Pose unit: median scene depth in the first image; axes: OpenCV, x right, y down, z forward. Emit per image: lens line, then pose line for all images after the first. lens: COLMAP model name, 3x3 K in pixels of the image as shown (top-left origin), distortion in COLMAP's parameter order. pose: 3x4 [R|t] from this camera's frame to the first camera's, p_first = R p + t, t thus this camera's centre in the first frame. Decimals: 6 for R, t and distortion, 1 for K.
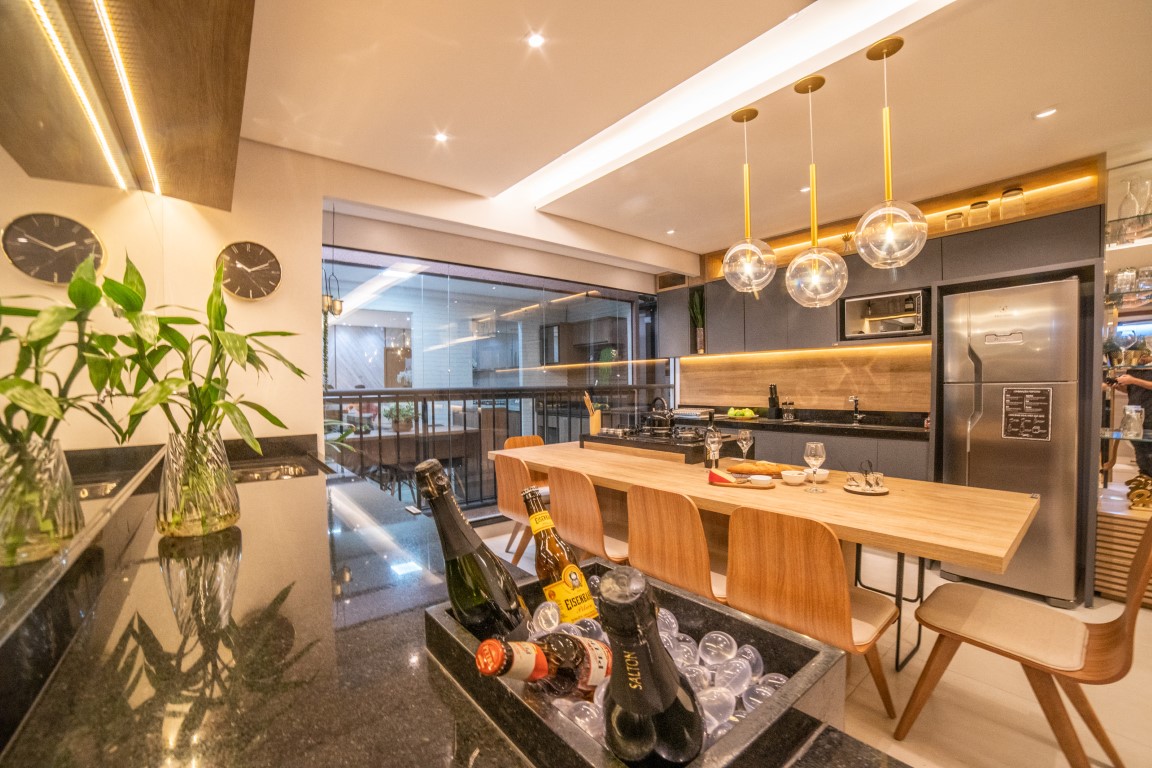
lens RADIAL K [[475.6, 0, 574.4], [0, 475.6, 395.5], [0, 0, 1]] dist [-0.114906, 0.040892]
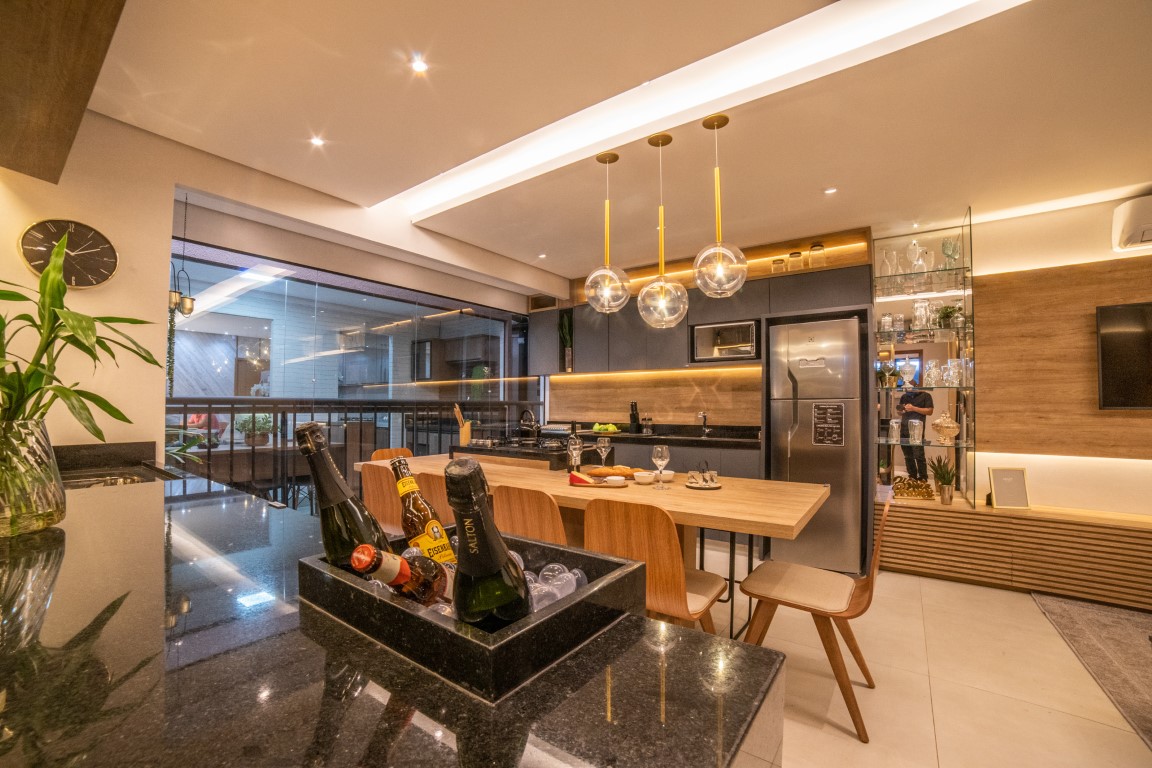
lens RADIAL K [[475.6, 0, 574.4], [0, 475.6, 395.5], [0, 0, 1]] dist [-0.114906, 0.040892]
pose [[0.965343, 0.019801, 0.260231, 0.004727], [-0.007589, 0.998826, -0.047847, 0.021691], [-0.260873, 0.044214, 0.964360, -0.046775]]
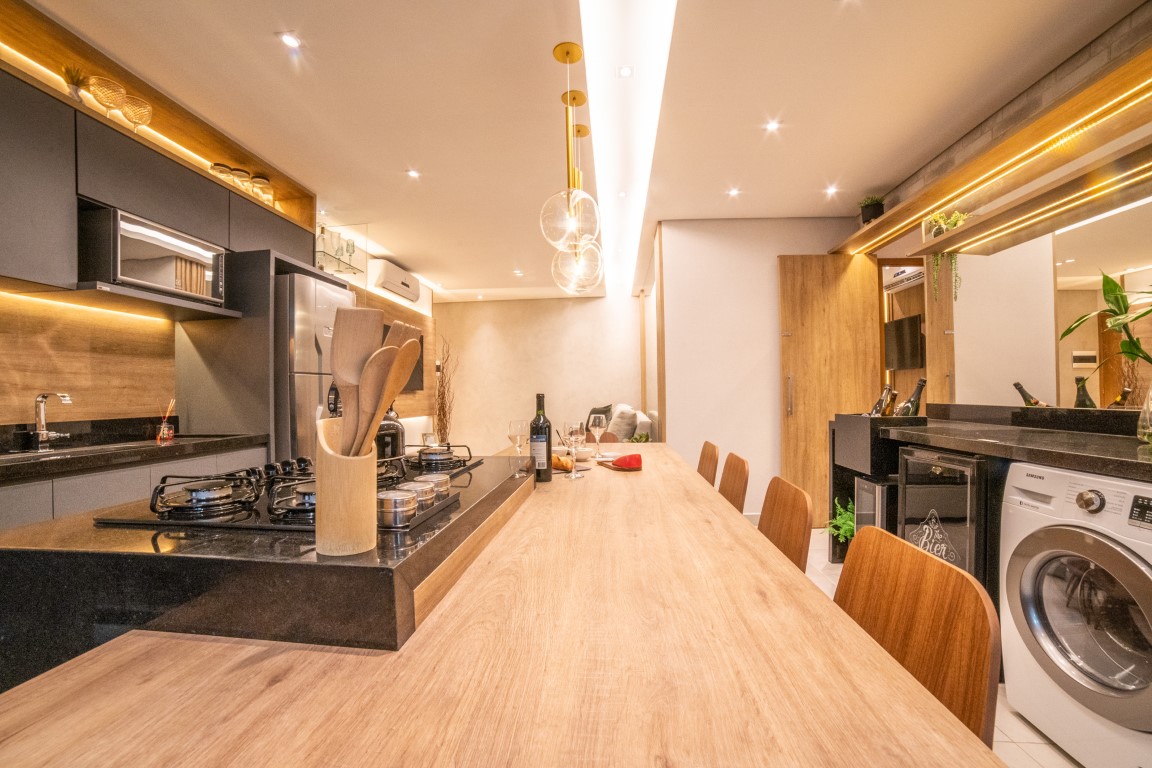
lens RADIAL K [[475.6, 0, 574.4], [0, 475.6, 395.5], [0, 0, 1]] dist [-0.114906, 0.040892]
pose [[-0.726012, 0.015795, 0.687501, -0.151565], [0.033246, 0.999373, 0.012148, 0.019397], [-0.686878, 0.031676, -0.726082, 1.158828]]
